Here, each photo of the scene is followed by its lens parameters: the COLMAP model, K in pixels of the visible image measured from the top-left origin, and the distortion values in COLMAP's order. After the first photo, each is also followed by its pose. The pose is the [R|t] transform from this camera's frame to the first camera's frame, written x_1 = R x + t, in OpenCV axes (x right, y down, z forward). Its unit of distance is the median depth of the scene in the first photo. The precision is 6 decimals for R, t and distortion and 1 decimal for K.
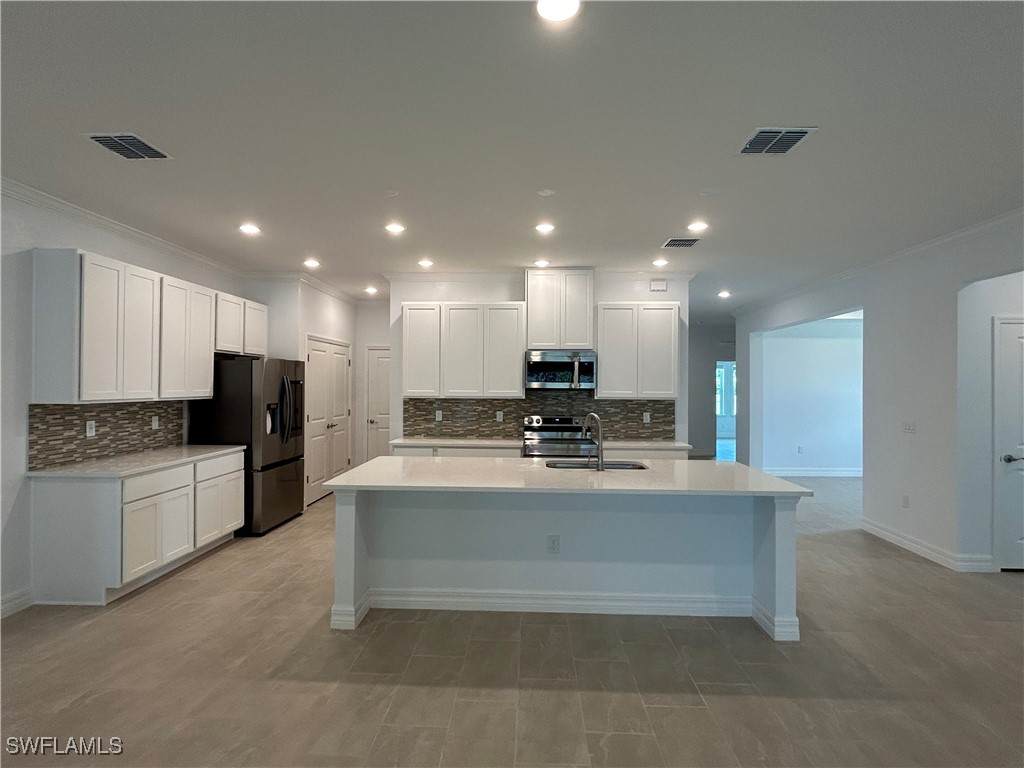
lens RADIAL K [[511.6, 0, 506.4], [0, 511.6, 380.9], [0, 0, 1]] dist [-0.001221, -0.000084]
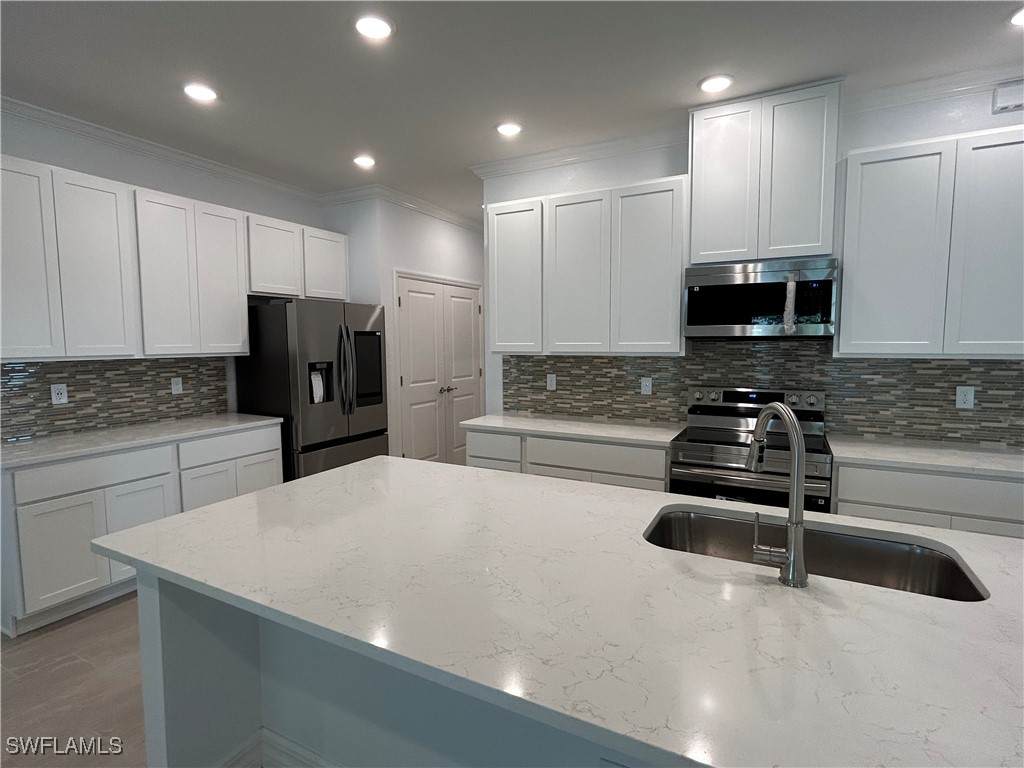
lens RADIAL K [[511.6, 0, 510.3], [0, 511.6, 381.5], [0, 0, 1]] dist [-0.001221, -0.000084]
pose [[0.903552, 0.023586, -0.427828, 0.114603], [0.014104, 0.996306, 0.084713, 0.013880], [0.428246, -0.082576, 0.899881, 0.470776]]
